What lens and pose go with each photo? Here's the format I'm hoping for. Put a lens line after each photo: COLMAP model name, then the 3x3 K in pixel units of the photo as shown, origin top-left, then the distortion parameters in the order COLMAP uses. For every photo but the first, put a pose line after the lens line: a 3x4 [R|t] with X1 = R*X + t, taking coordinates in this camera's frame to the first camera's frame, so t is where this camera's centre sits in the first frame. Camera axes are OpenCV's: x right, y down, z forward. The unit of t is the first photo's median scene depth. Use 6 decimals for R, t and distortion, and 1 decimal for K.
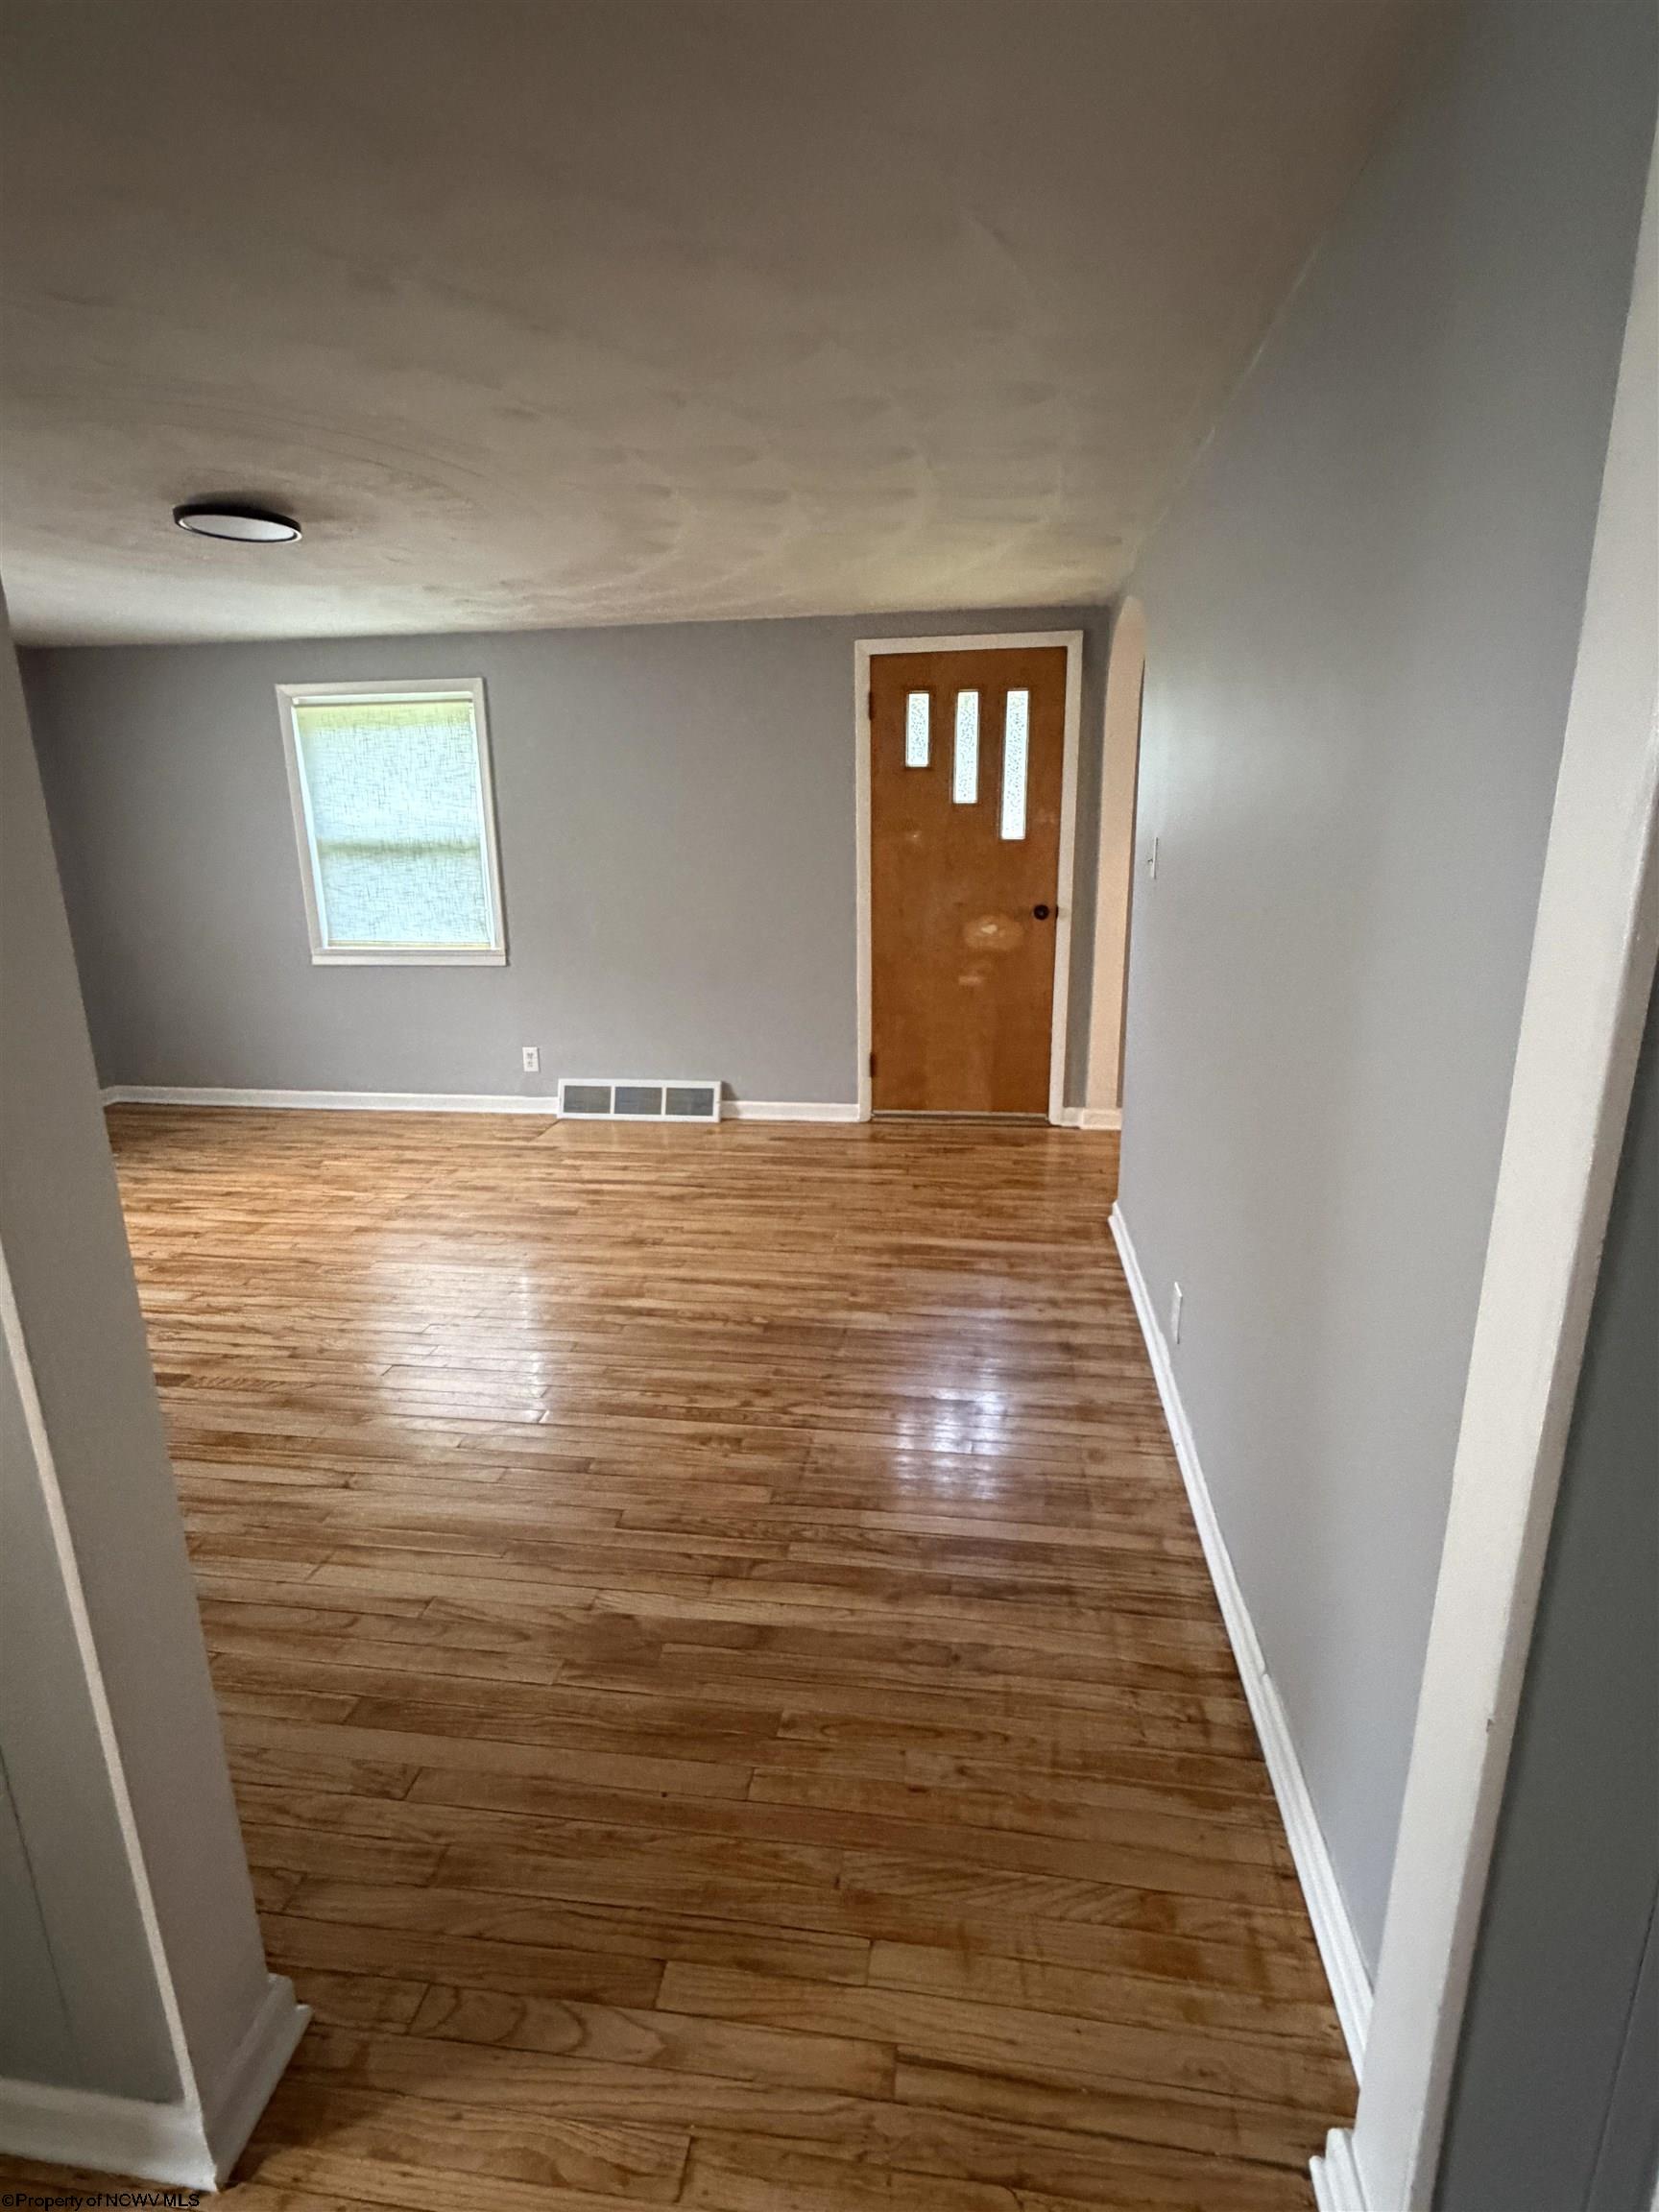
lens RADIAL K [[1058.2, 0, 829.5], [0, 1058.2, 1106.0], [0, 0, 1]] dist [0.000860, -0.000307]
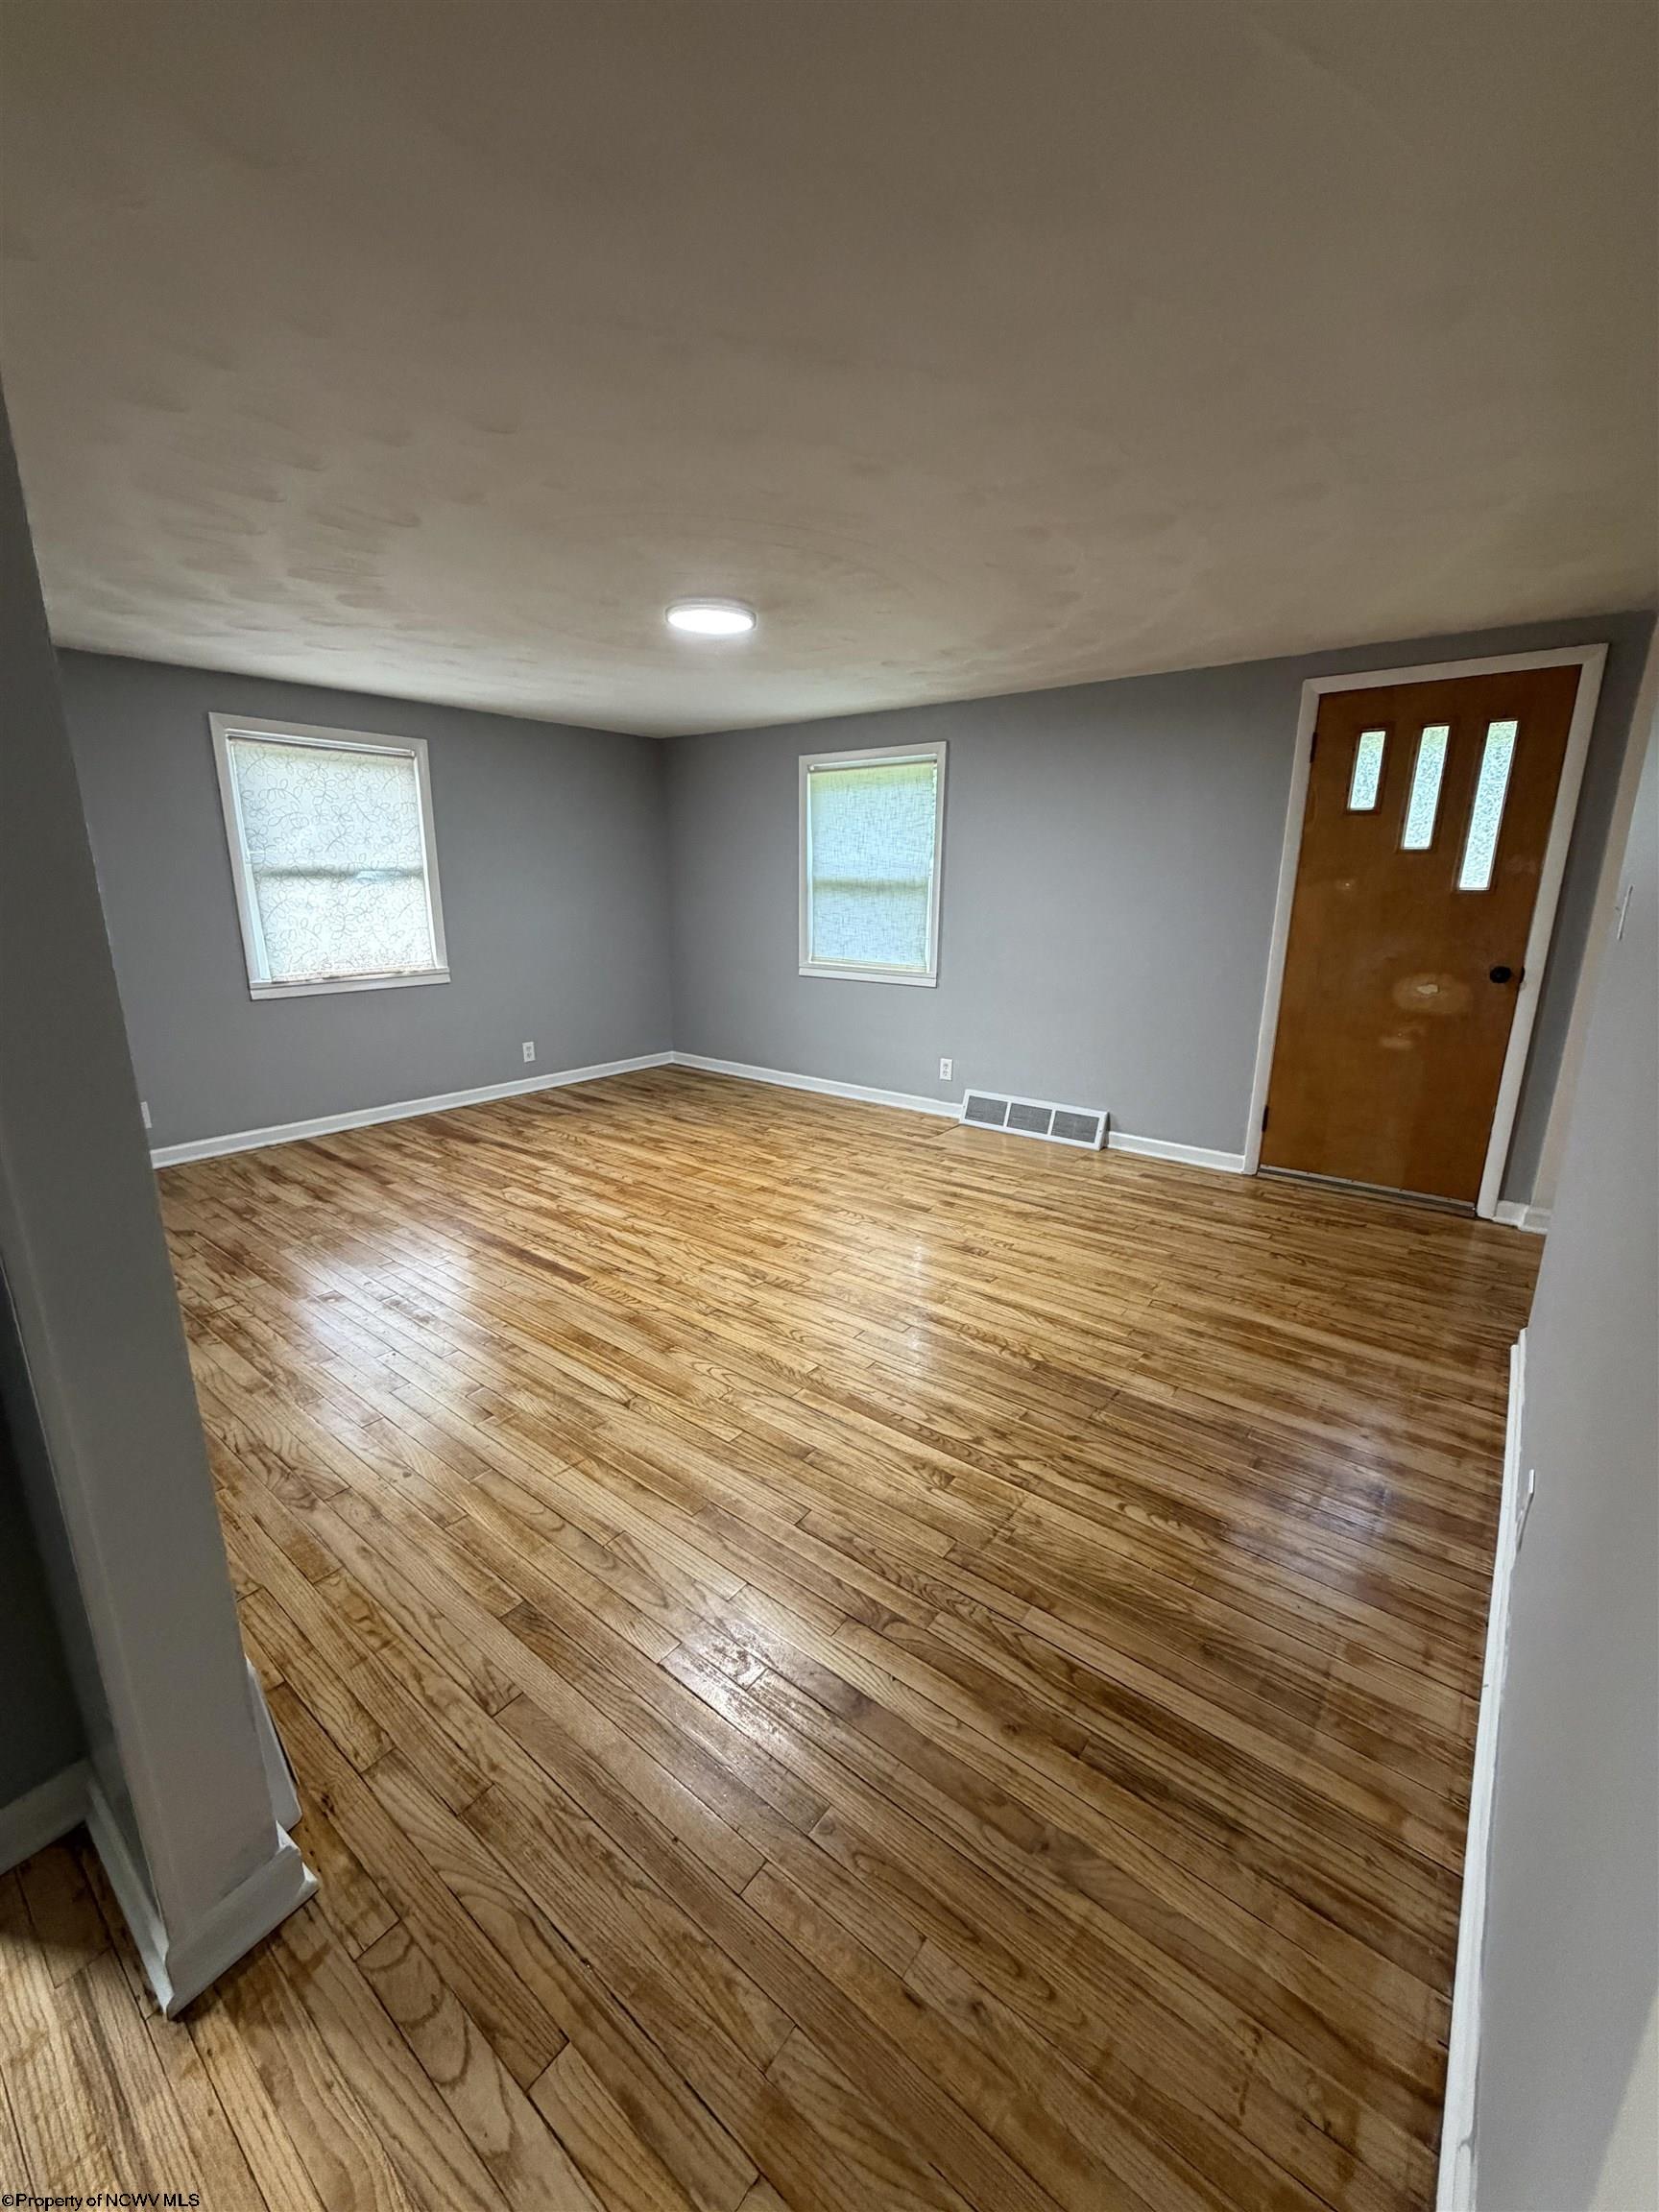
lens RADIAL K [[878.4, 0, 836.5], [0, 878.4, 1098.0], [0, 0, 1]] dist [0.000142, -0.000006]
pose [[0.866833, 0.139231, -0.478764, 0.103945], [-0.145552, 0.989057, 0.024099, -0.024702], [0.476881, 0.048796, 0.877613, 0.131311]]
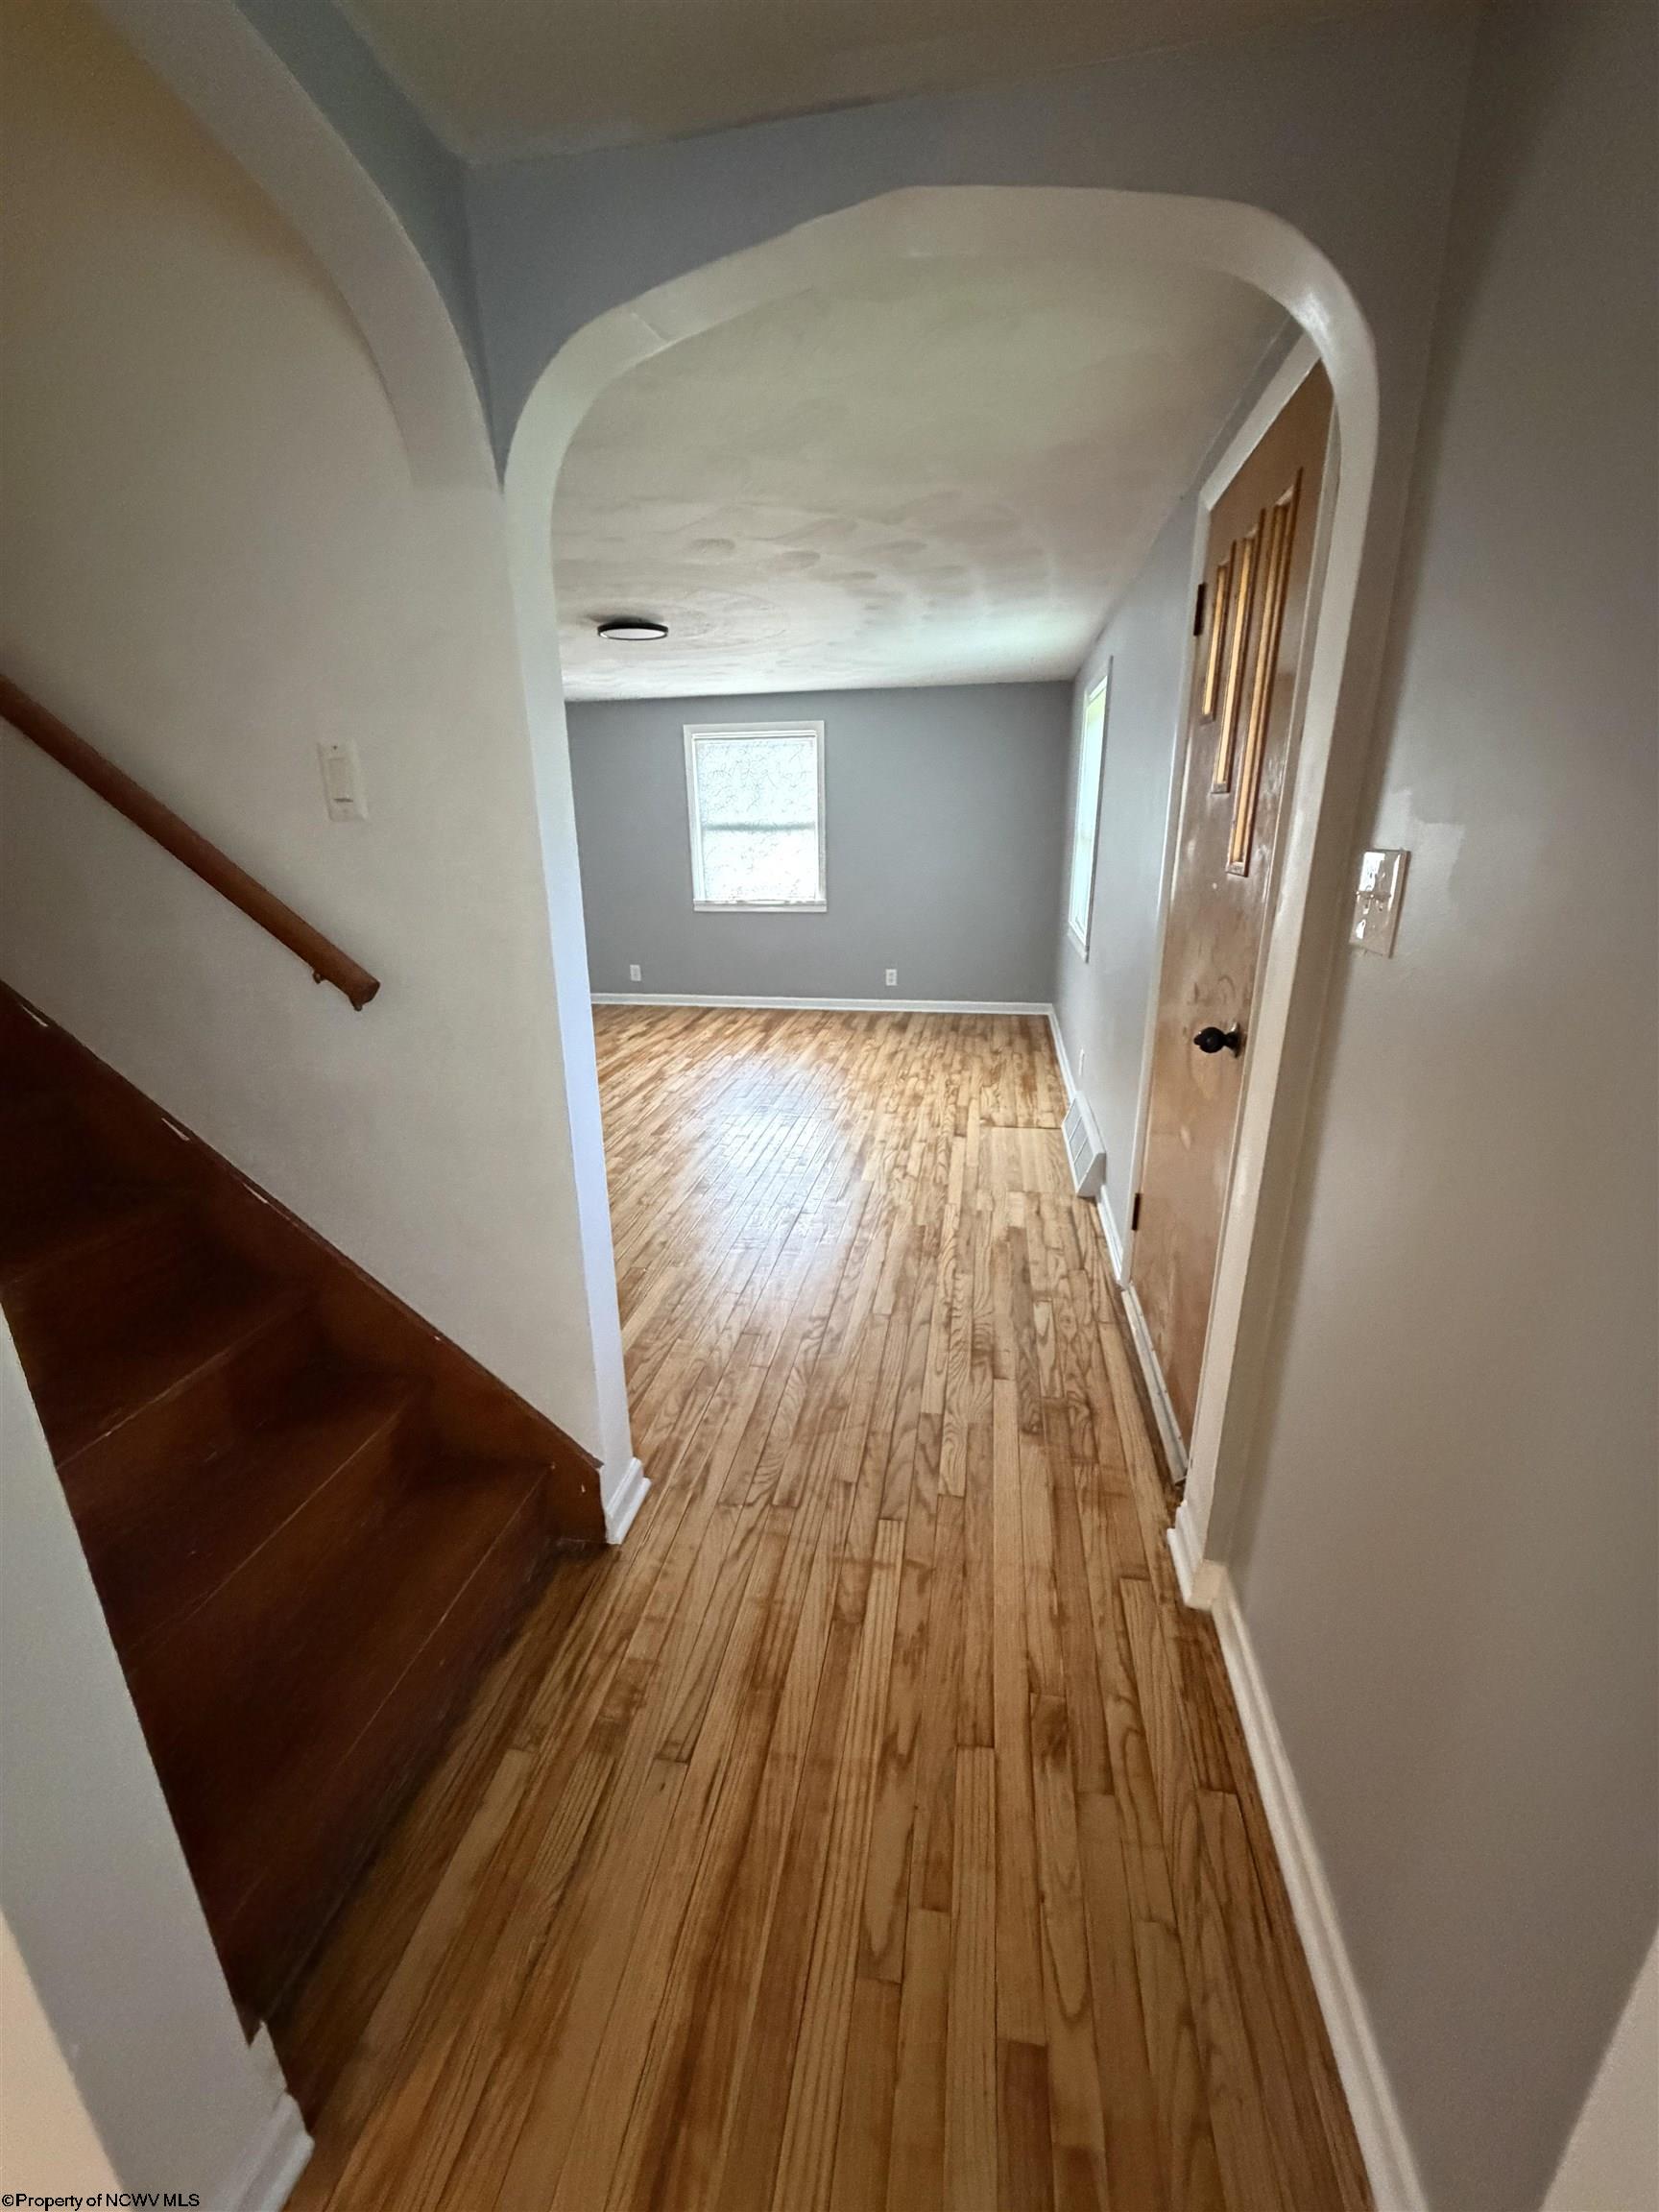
lens RADIAL K [[883.7, 0, 826.0], [0, 883.7, 1101.8], [0, 0, 1]] dist [-0.001119, -0.000313]
pose [[-0.035229, 0.310431, -0.949943, 0.639607], [-0.244375, 0.919001, 0.309383, -0.261683], [0.969041, 0.243042, 0.043486, 0.985870]]
